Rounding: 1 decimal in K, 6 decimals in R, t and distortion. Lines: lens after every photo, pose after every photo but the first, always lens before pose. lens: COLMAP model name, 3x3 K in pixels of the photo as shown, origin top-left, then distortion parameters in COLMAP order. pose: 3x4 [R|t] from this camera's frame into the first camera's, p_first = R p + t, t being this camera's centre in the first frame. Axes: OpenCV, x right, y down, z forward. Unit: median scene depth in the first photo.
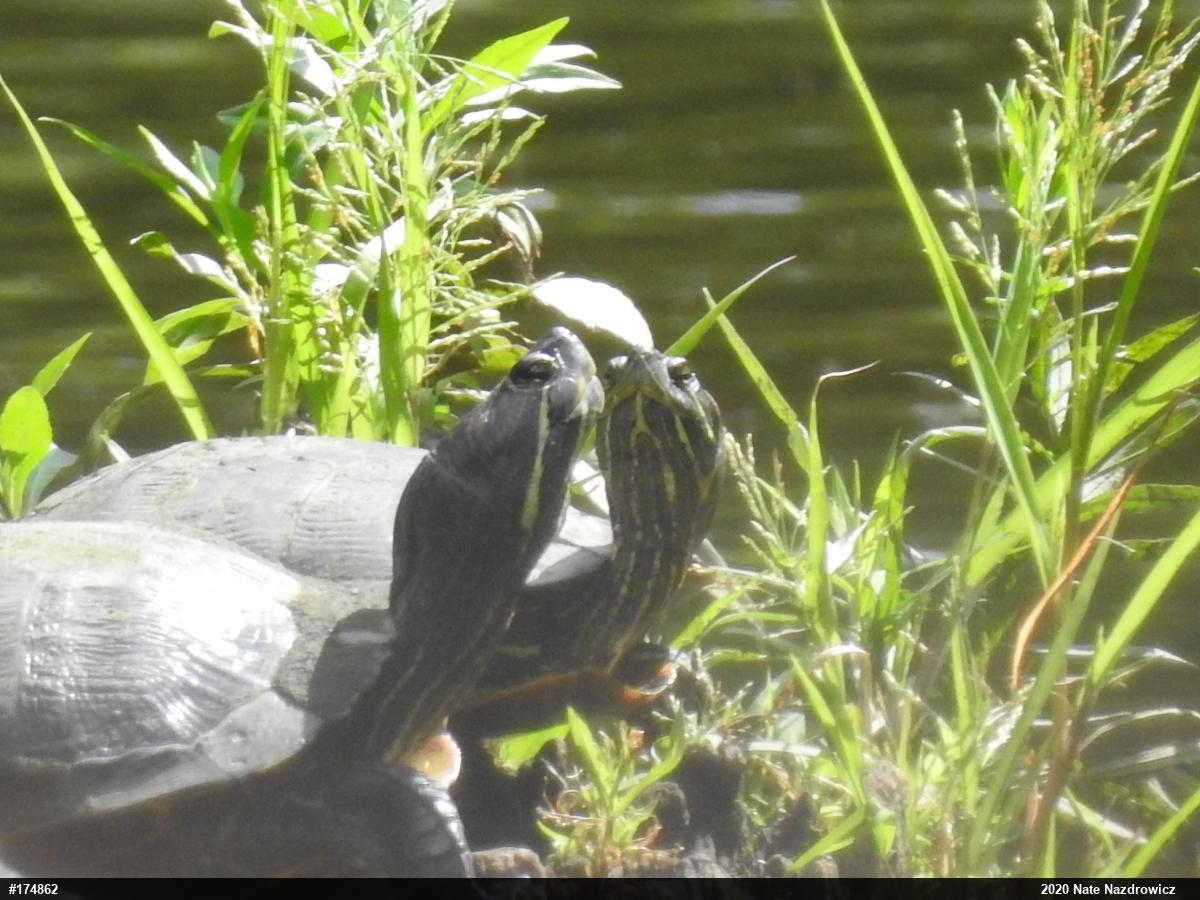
lens RADIAL K [[2084.1, 0, 603.7], [0, 2084.1, 448.0], [0, 0, 1]] dist [0.048553, 0.000000]
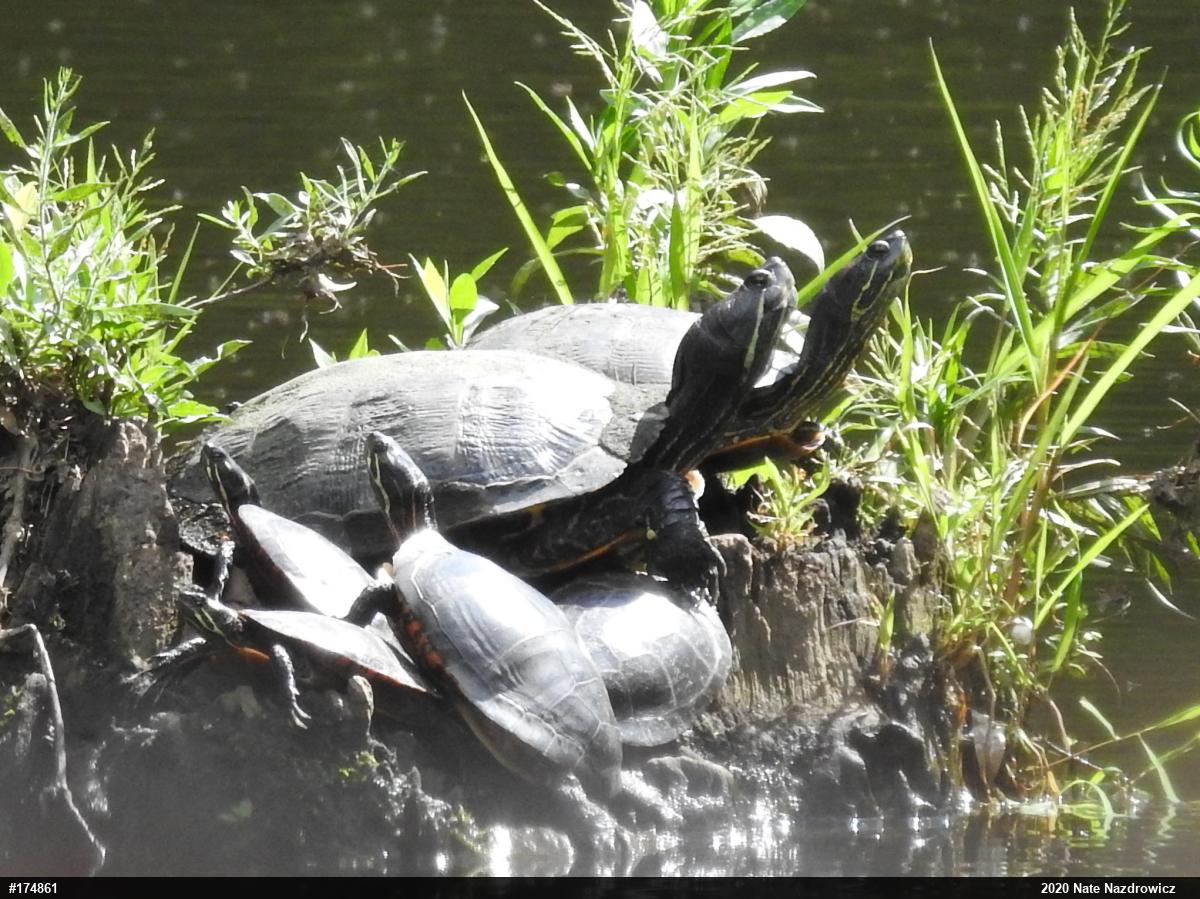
lens RADIAL K [[2084.1, 0, 596.8], [0, 2084.1, 449.8], [0, 0, 1]] dist [0.048553, 0.000000]
pose [[0.998598, 0.007318, 0.052422, -0.253097], [-0.014872, 0.989293, 0.145182, -0.136646], [-0.050798, -0.145758, 0.988015, -0.742213]]
